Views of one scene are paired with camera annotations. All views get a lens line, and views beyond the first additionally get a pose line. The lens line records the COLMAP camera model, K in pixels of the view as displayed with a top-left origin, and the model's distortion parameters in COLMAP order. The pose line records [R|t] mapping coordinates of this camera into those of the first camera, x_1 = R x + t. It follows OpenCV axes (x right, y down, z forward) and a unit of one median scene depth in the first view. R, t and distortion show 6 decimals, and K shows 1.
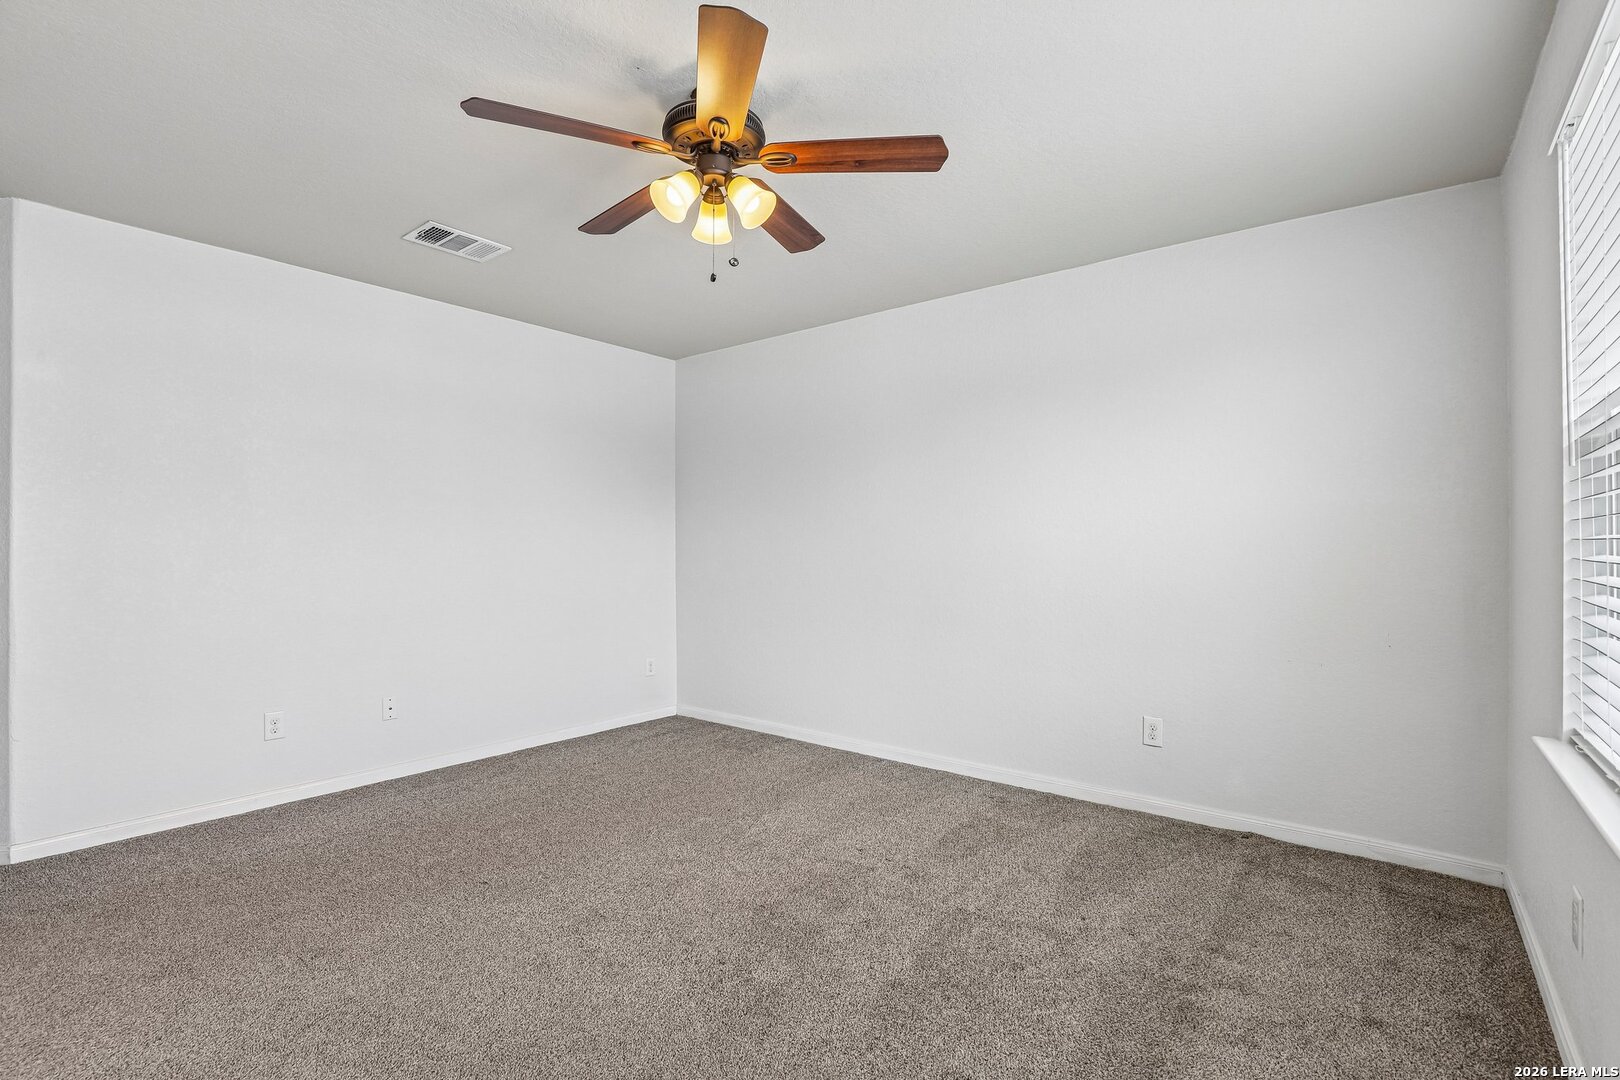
lens RADIAL K [[744.6, 0, 815.5], [0, 744.6, 544.3], [0, 0, 1]] dist [-0.032447, 0.004473]
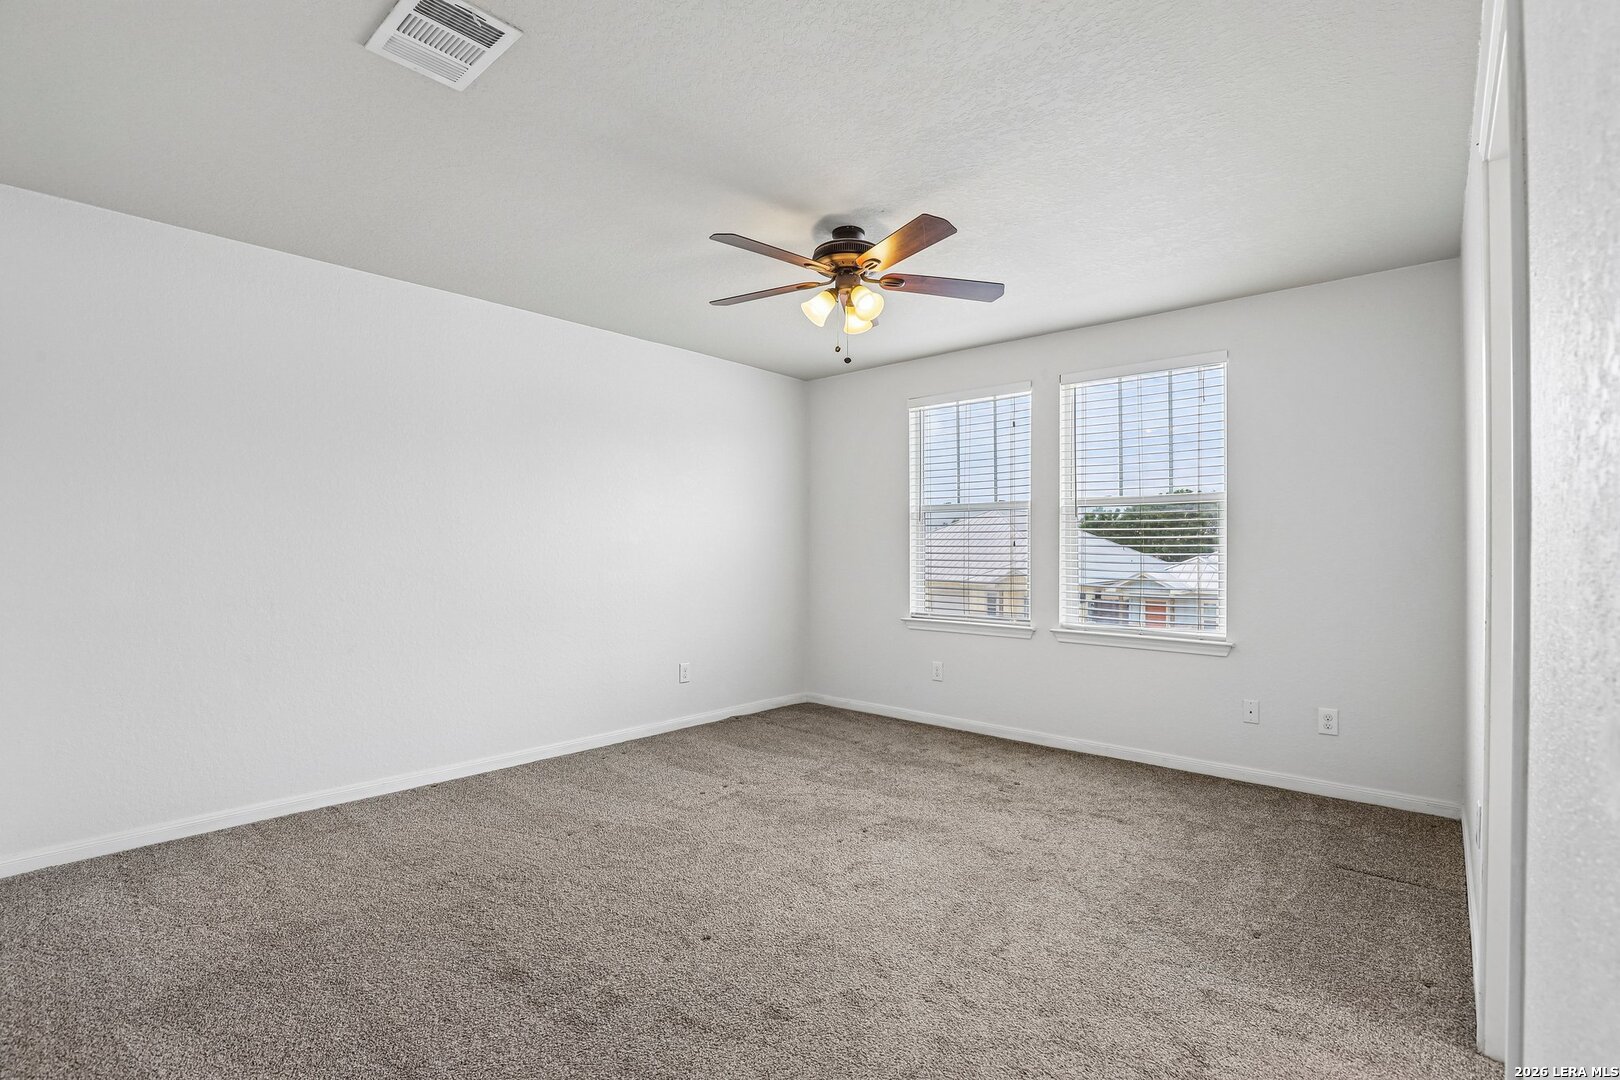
lens RADIAL K [[744.6, 0, 813.9], [0, 744.6, 543.9], [0, 0, 1]] dist [-0.032447, 0.004473]
pose [[0.055465, 0.006254, 0.998441, -1.119870], [-0.002504, 0.999978, -0.006124, -0.000355], [-0.998457, -0.002160, 0.055479, 0.705720]]
